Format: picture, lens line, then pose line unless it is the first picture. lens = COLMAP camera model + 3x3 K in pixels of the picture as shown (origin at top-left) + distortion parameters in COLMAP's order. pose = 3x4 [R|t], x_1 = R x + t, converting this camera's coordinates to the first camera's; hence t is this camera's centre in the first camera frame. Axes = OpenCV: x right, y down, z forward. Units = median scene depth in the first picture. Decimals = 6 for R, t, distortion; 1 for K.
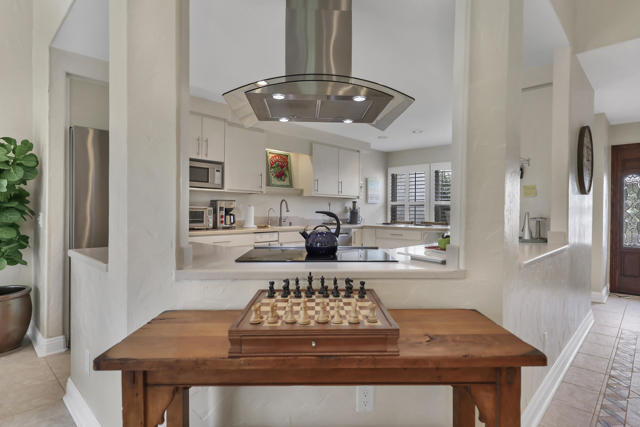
lens RADIAL K [[373.2, 0, 320.0], [0, 373.2, 213.5], [0, 0, 1]] dist [-0.001345, -0.000121]
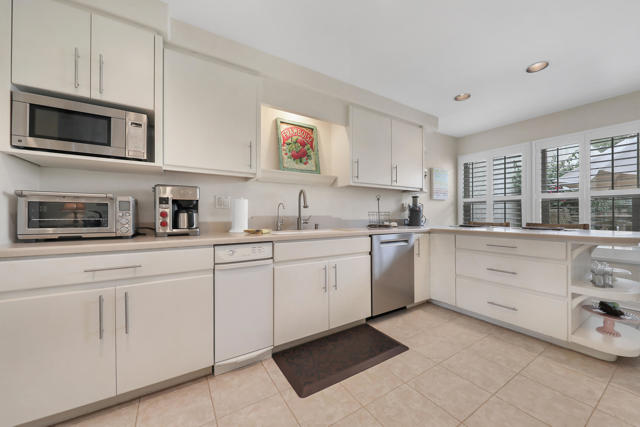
lens RADIAL K [[235.4, 0, 320.0], [0, 235.4, 213.5], [0, 0, 1]] dist [0.011781, -0.000201]
pose [[0.961670, -0.008364, -0.274082, 0.044061], [0.004311, 0.999872, -0.015388, 0.010248], [0.274176, 0.013616, 0.961583, 0.571634]]
